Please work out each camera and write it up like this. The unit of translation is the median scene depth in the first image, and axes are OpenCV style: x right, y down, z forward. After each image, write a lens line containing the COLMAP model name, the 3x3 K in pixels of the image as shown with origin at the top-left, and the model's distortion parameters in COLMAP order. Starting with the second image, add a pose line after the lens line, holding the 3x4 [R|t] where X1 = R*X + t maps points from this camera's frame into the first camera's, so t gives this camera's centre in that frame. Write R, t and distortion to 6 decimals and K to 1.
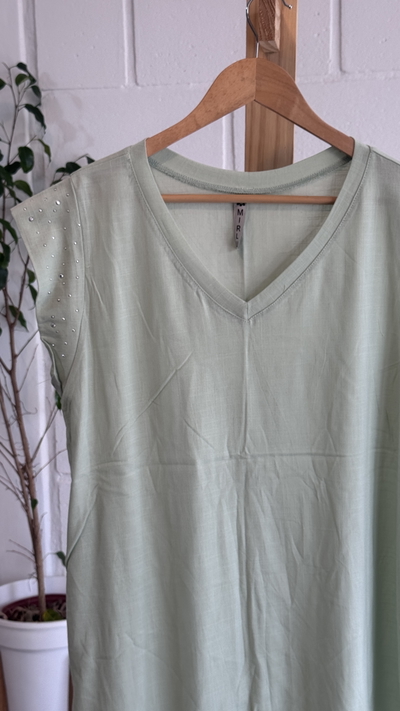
lens RADIAL K [[997.8, 0, 203.8], [0, 997.8, 352.5], [0, 0, 1]] dist [0.112885, -0.109496]
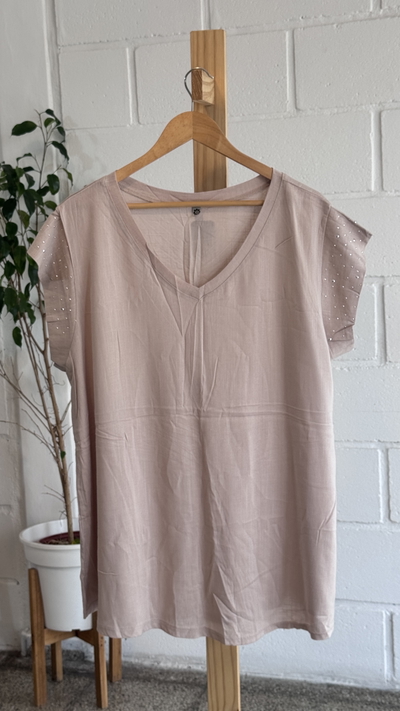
lens RADIAL K [[997.8, 0, 203.8], [0, 997.8, 352.5], [0, 0, 1]] dist [0.112885, -0.109496]
pose [[0.998489, -0.015764, -0.052637, 0.076731], [0.014572, 0.999630, -0.022959, 0.052731], [0.052979, 0.022157, 0.998350, -0.254175]]
